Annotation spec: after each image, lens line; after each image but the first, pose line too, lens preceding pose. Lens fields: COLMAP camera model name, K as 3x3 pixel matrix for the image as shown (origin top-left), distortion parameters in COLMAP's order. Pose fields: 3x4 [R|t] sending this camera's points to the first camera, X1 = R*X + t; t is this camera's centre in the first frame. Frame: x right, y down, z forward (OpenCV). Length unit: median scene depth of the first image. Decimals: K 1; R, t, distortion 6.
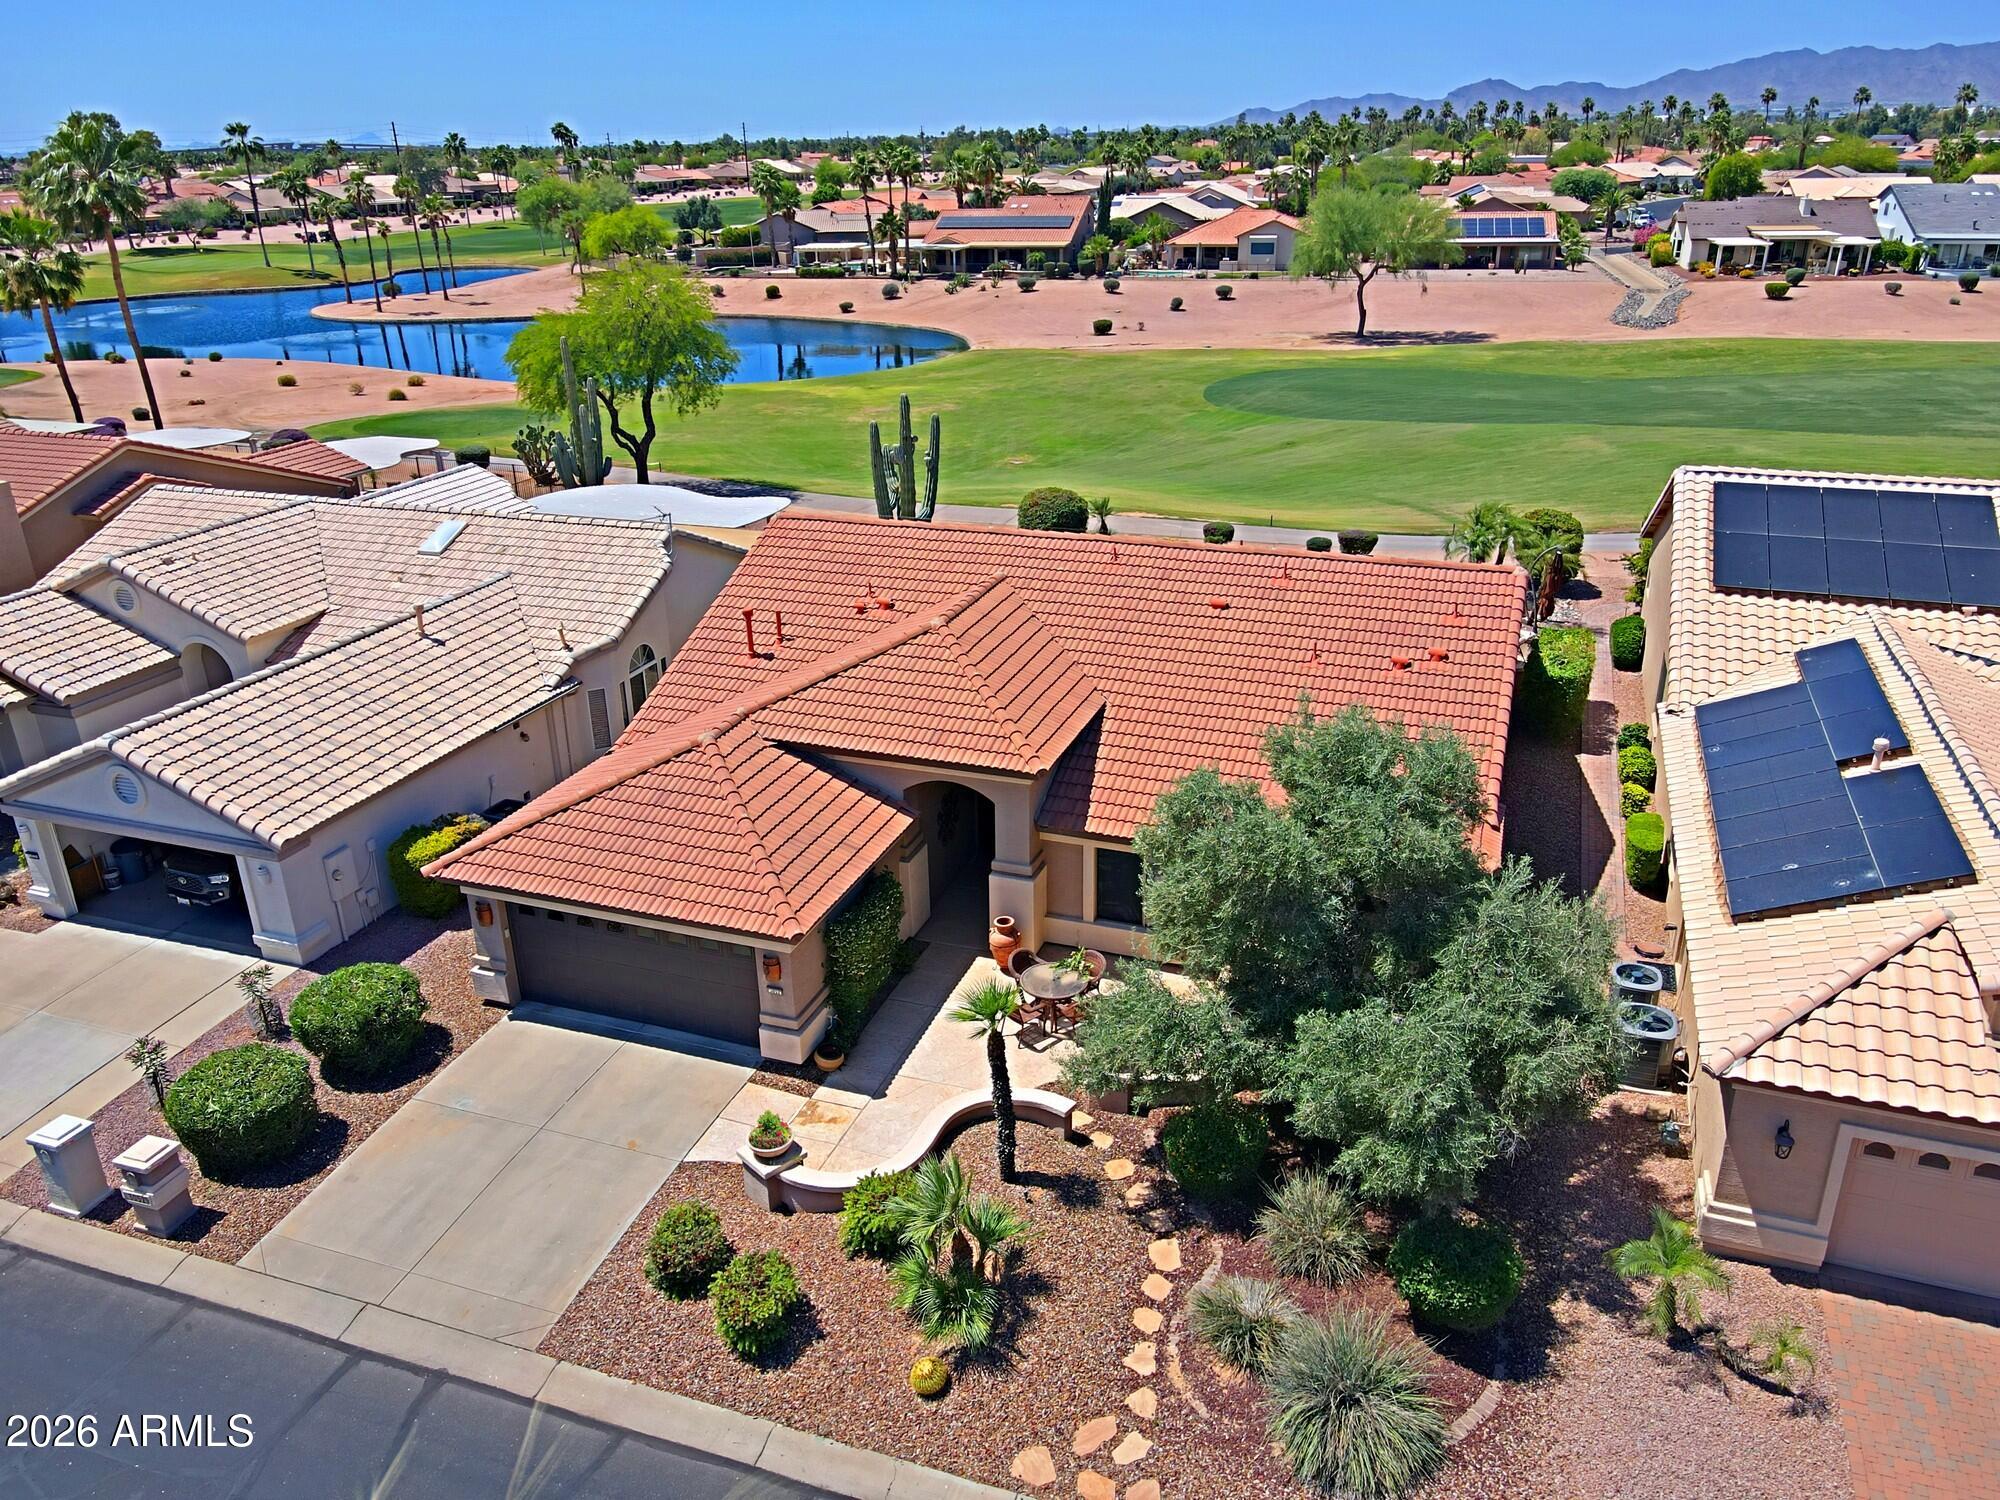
lens RADIAL K [[1462.1, 0, 1007.6], [0, 1462.1, 756.0], [0, 0, 1]] dist [-0.002330, 0.044766]
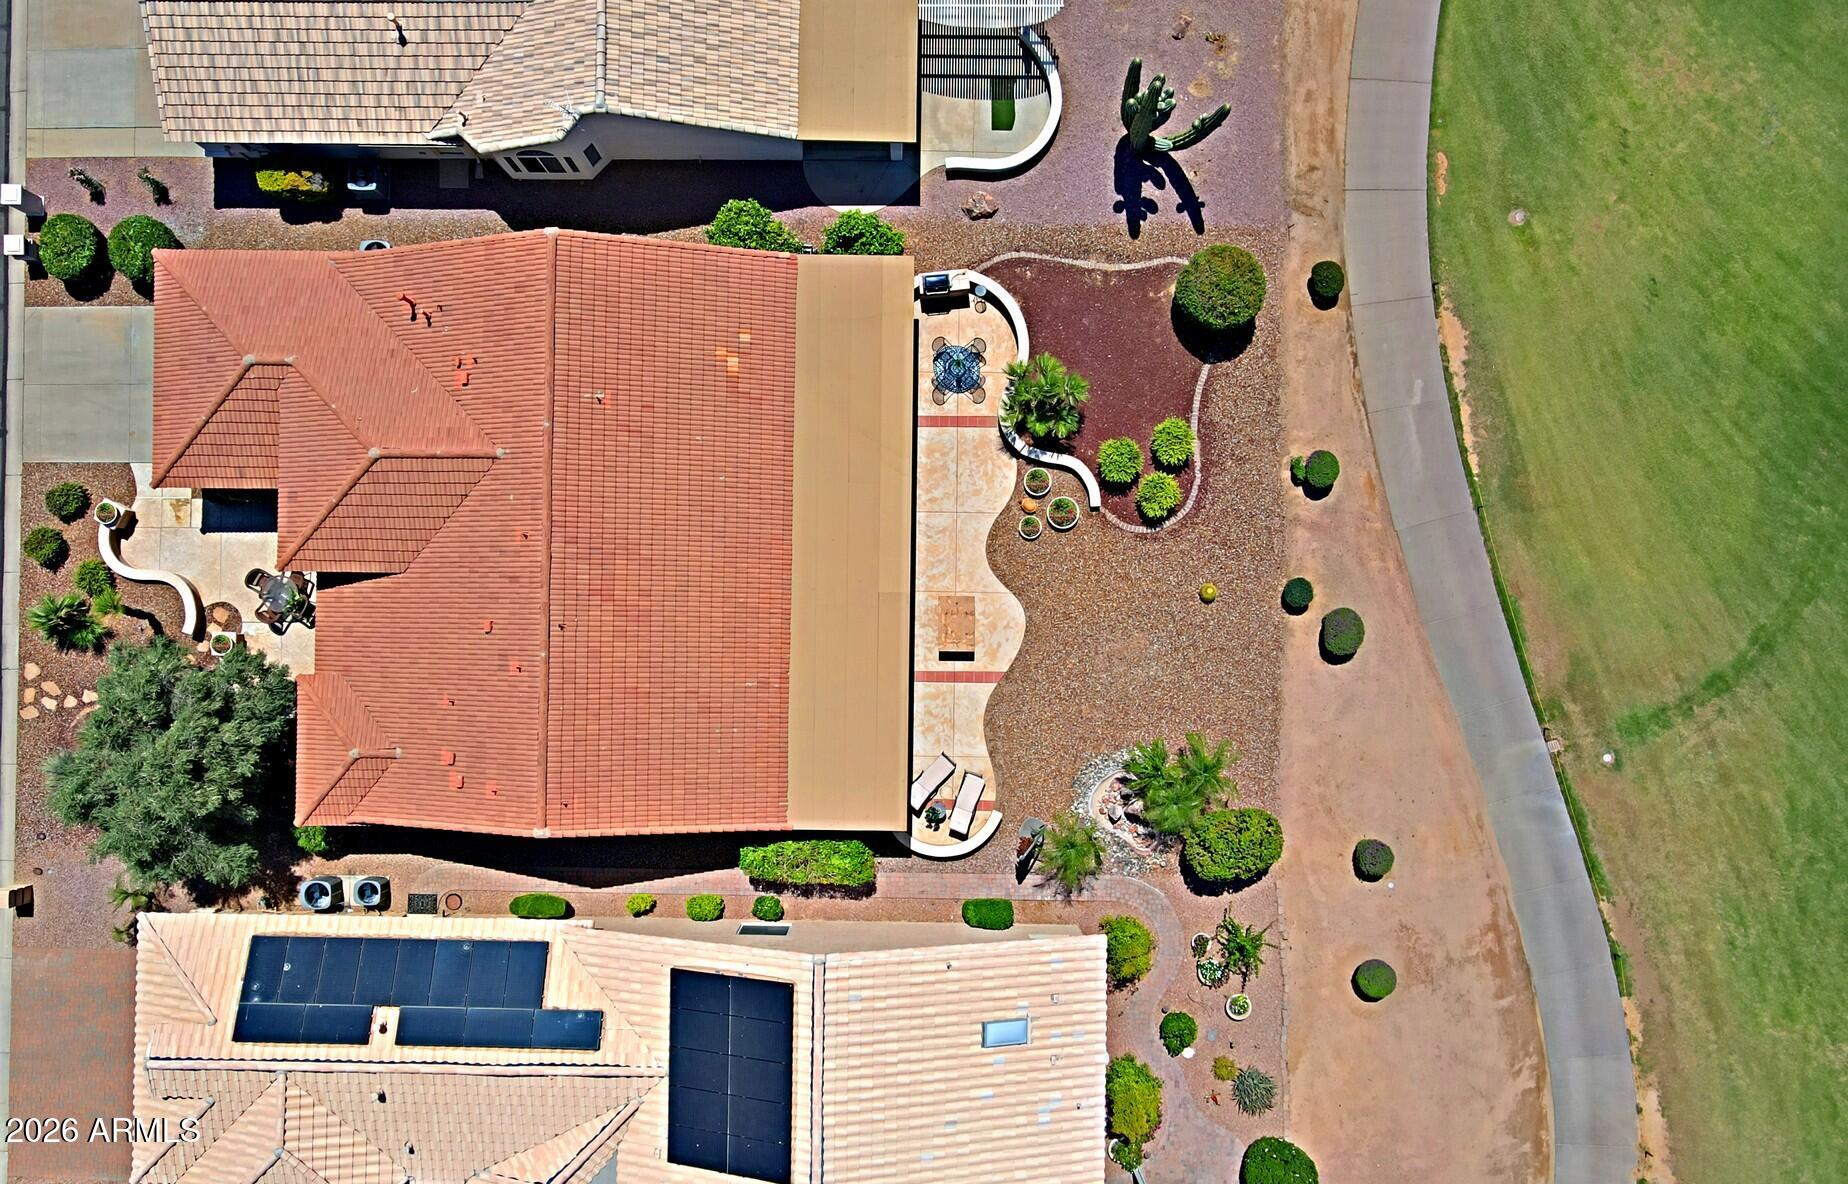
lens RADIAL K [[1448.3, 0, 858.0], [0, 1448.3, 623.2], [0, 0, 1]] dist [0.018554, 0.011441]
pose [[0.329707, 0.944082, -0.001669, 0.230854], [-0.345164, 0.122189, 0.930555, -1.339299], [0.878724, -0.306234, 0.366149, 0.715517]]
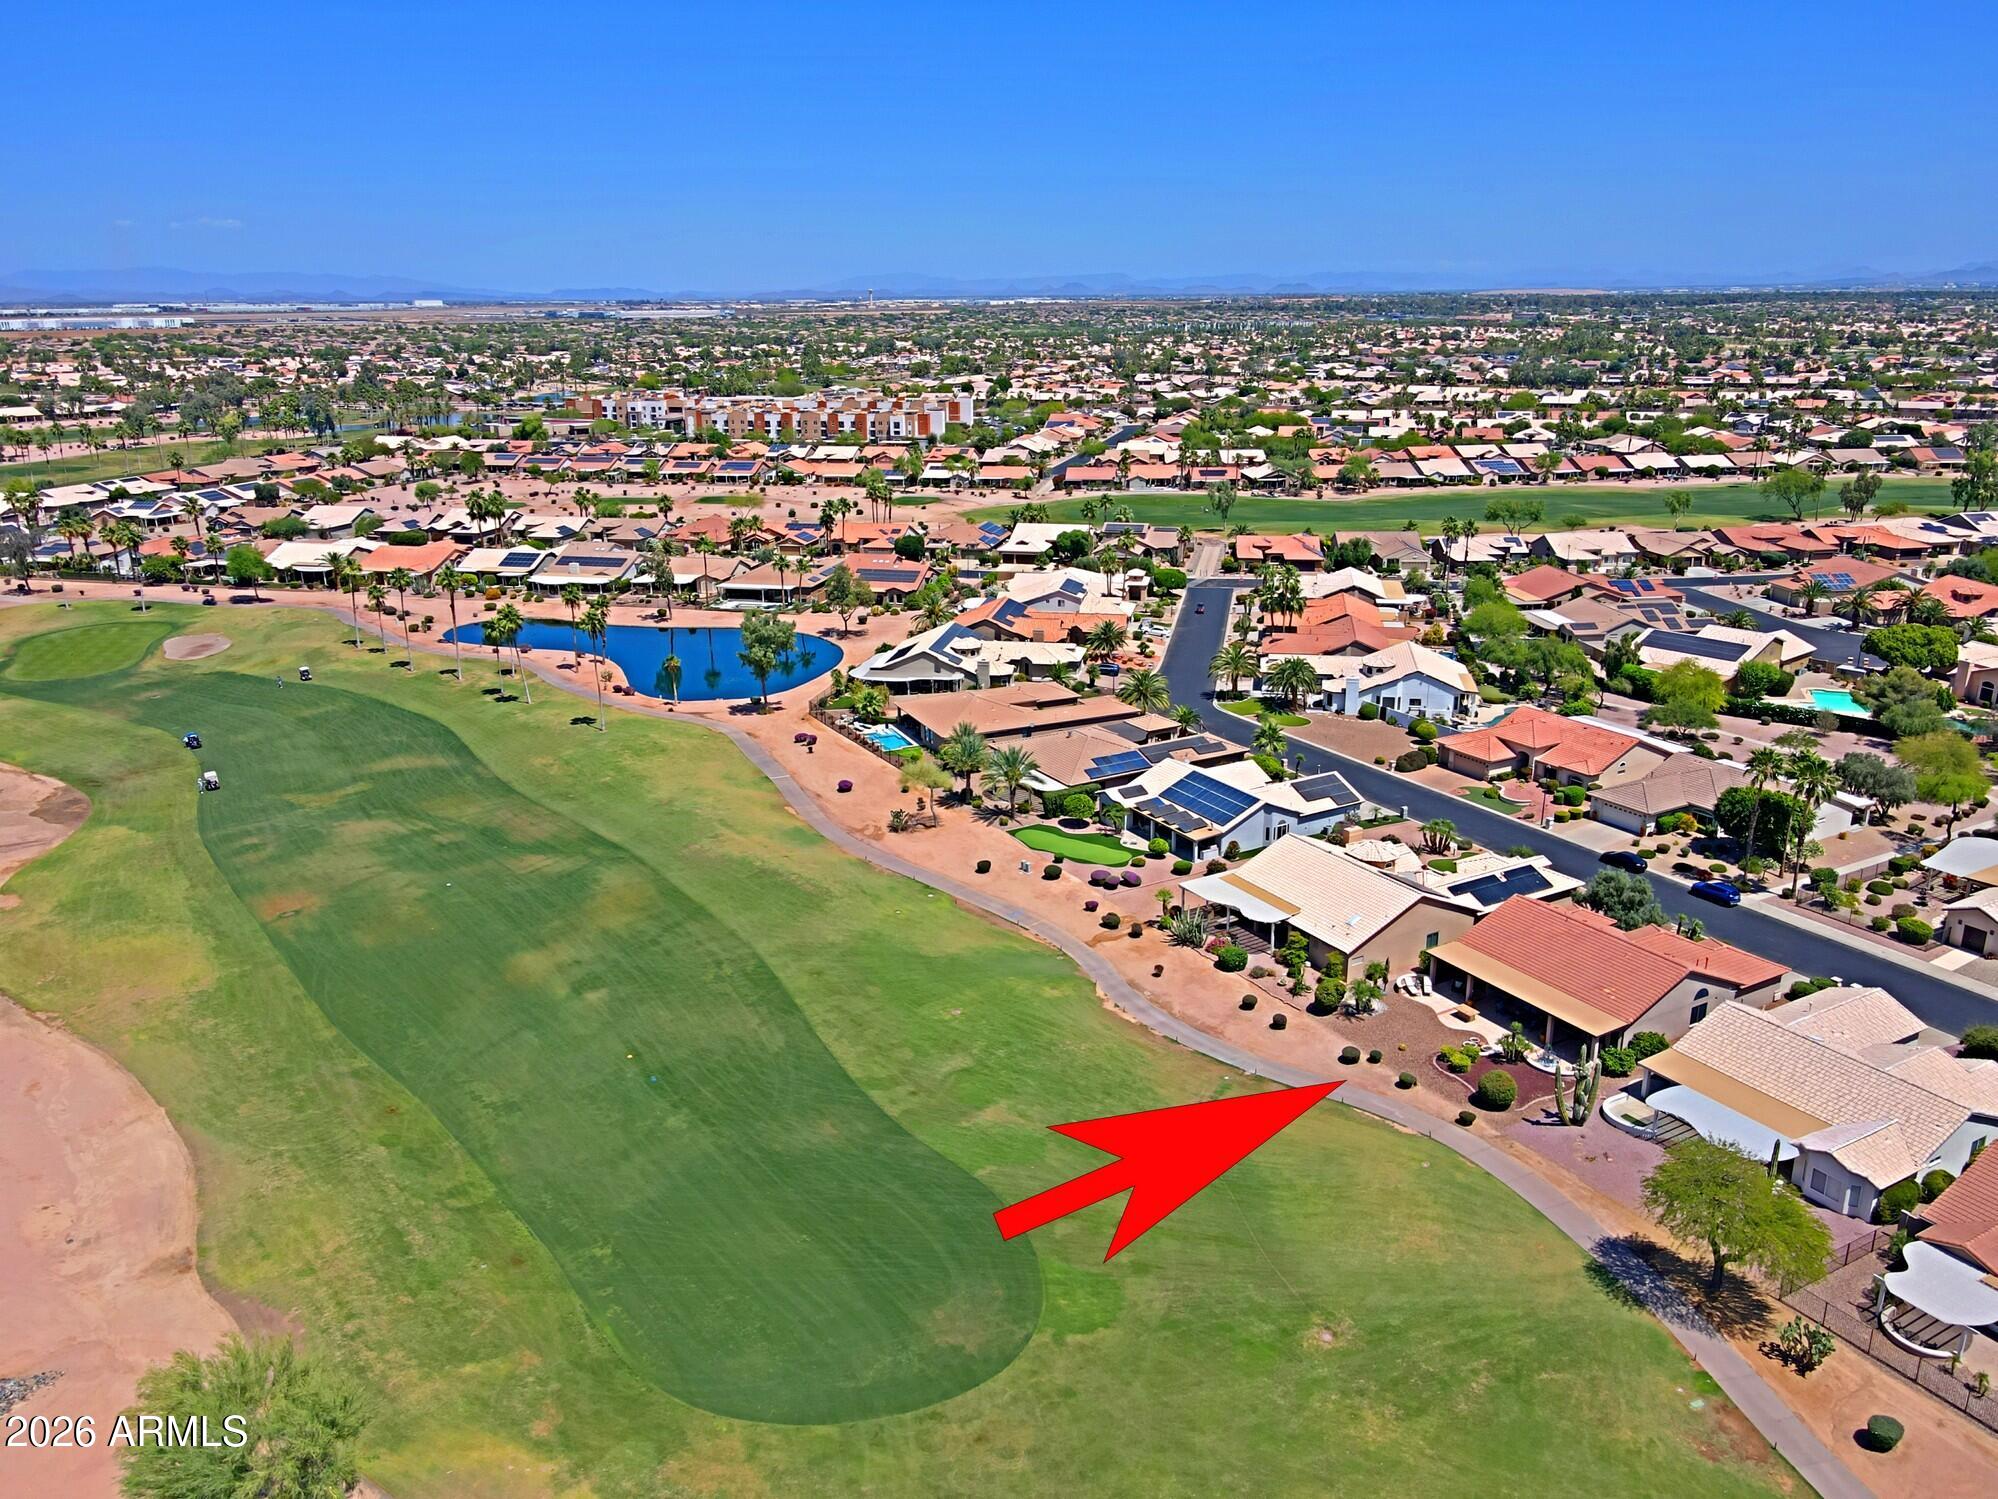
lens RADIAL K [[1460.6, 0, 1006.5], [0, 1460.6, 755.5], [0, 0, 1]] dist [-0.002330, 0.044766]
pose [[-0.764666, -0.170290, 0.621520, -0.957378], [0.272866, 0.788172, 0.551661, -2.802547], [-0.583807, 0.591428, -0.556222, 3.496724]]
